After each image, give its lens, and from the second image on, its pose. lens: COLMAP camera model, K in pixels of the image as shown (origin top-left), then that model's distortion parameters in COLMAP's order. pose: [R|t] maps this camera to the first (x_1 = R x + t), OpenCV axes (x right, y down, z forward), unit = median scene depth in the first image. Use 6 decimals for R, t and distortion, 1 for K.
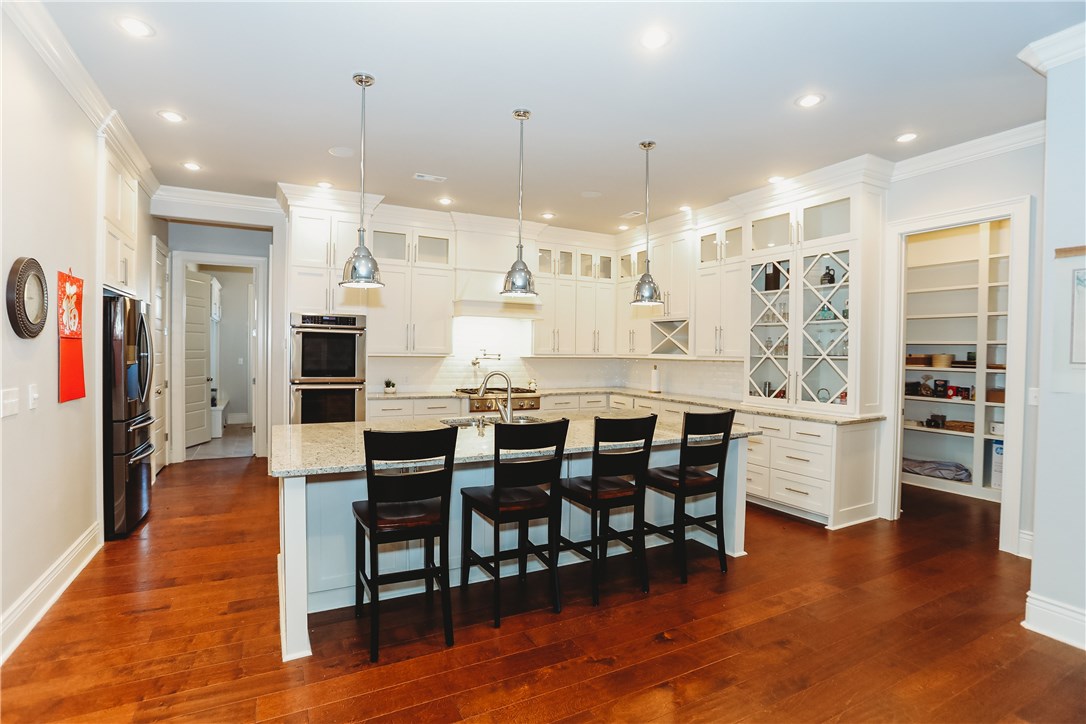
lens RADIAL K [[526.9, 0, 536.7], [0, 526.9, 360.6], [0, 0, 1]] dist [-0.078895, 0.037509]
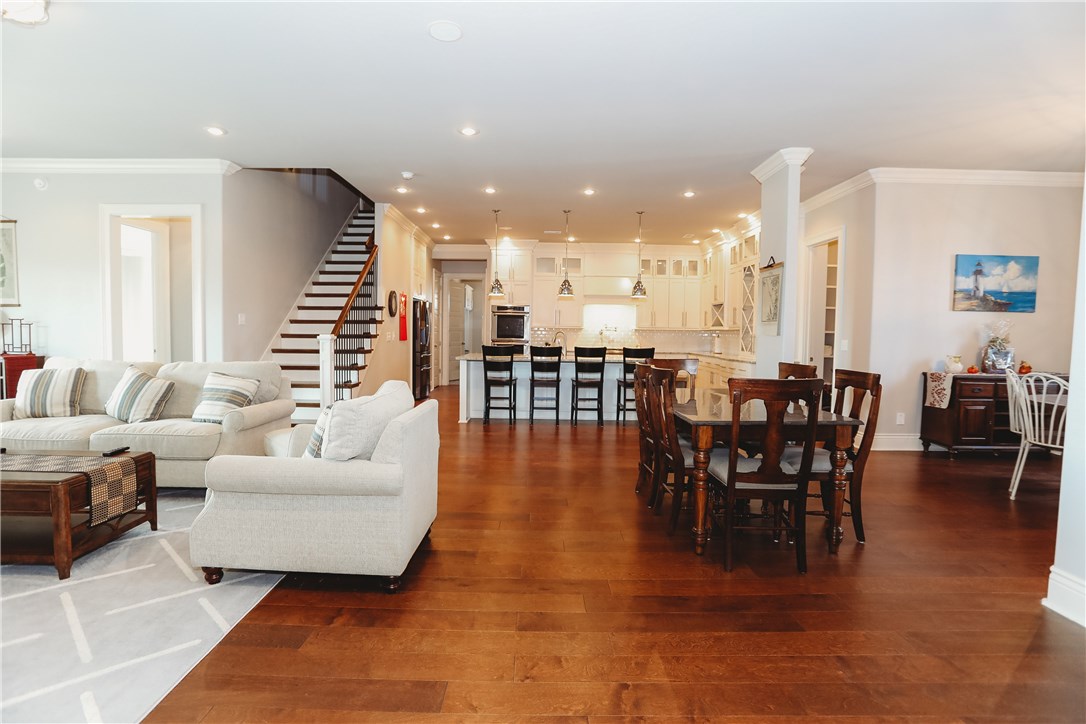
lens RADIAL K [[526.9, 0, 536.7], [0, 526.9, 360.6], [0, 0, 1]] dist [-0.078895, 0.037509]
pose [[0.886333, 0.023208, -0.462467, 0.576358], [-0.010702, 0.999503, 0.029647, 0.054239], [0.462925, -0.021328, 0.886141, -0.658659]]
